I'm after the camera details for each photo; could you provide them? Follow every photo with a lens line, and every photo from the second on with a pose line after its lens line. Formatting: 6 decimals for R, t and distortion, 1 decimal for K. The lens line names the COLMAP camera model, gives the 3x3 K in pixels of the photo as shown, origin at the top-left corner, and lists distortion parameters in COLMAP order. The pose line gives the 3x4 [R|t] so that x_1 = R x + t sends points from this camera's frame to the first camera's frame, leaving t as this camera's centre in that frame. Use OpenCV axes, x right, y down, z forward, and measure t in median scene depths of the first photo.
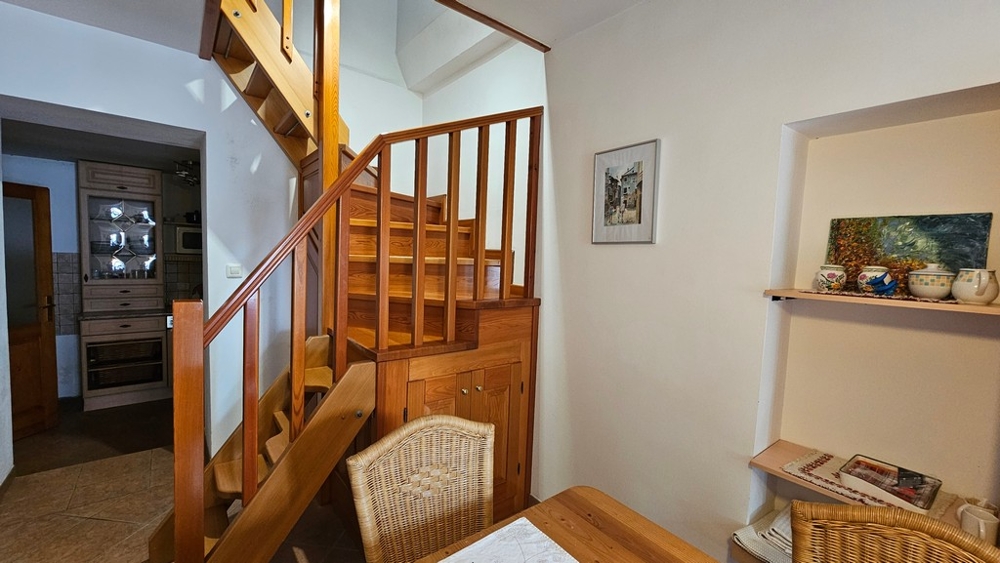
lens RADIAL K [[405.2, 0, 500.0], [0, 405.2, 278.6], [0, 0, 1]] dist [-0.001784, -0.000026]
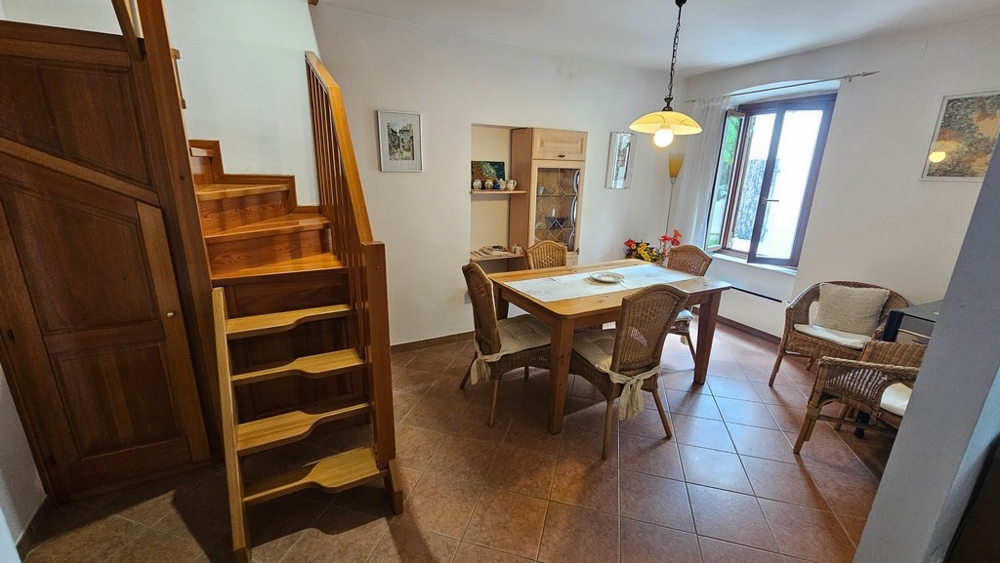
lens RADIAL K [[405.2, 0, 498.5], [0, 405.2, 280.6], [0, 0, 1]] dist [-0.001784, -0.000026]
pose [[0.171675, -0.299147, 0.938637, -1.395011], [0.036618, 0.954061, 0.297365, -0.141074], [-0.984473, -0.016680, 0.174742, 0.285617]]
